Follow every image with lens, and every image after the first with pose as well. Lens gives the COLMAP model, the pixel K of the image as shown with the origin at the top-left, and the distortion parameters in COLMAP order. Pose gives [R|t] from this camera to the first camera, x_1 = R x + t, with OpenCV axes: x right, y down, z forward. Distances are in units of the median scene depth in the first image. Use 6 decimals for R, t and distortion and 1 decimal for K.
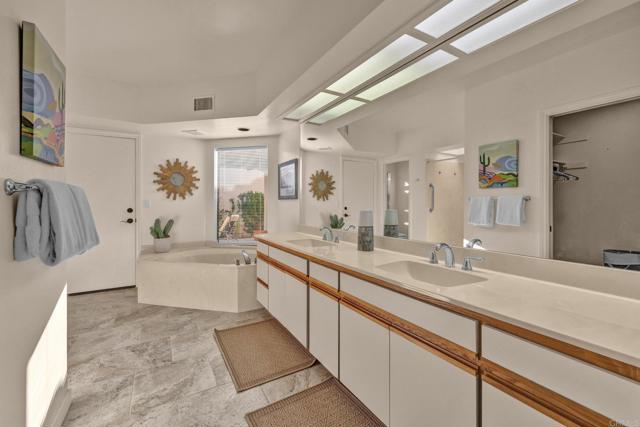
lens RADIAL K [[273.6, 0, 322.5], [0, 273.6, 202.2], [0, 0, 1]] dist [0.002229, 0.000001]
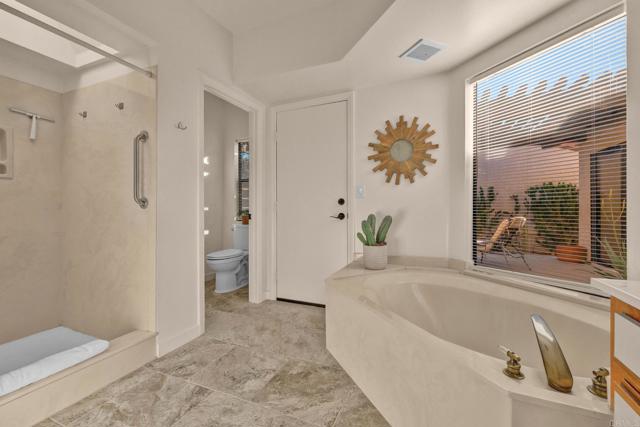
lens RADIAL K [[273.6, 0, 319.6], [0, 273.6, 209.3], [0, 0, 1]] dist [0.002229, 0.000001]
pose [[0.583981, 0.002579, -0.811763, -0.146200], [0.005539, 0.999959, 0.007162, 0.041211], [0.811748, -0.008679, 0.583943, 0.502010]]
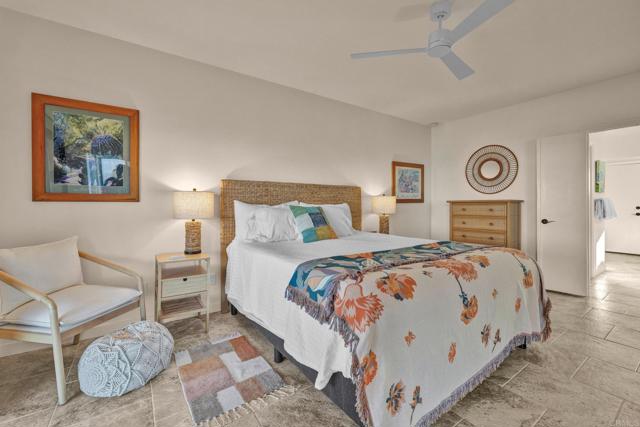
lens RADIAL K [[273.6, 0, 319.9], [0, 273.6, 203.2], [0, 0, 1]] dist [0.002229, 0.000001]
pose [[0.072216, -0.004848, -0.997377, 2.203287], [0.003733, 0.999982, -0.004590, 0.003891], [0.997382, -0.003392, 0.072233, -2.782126]]
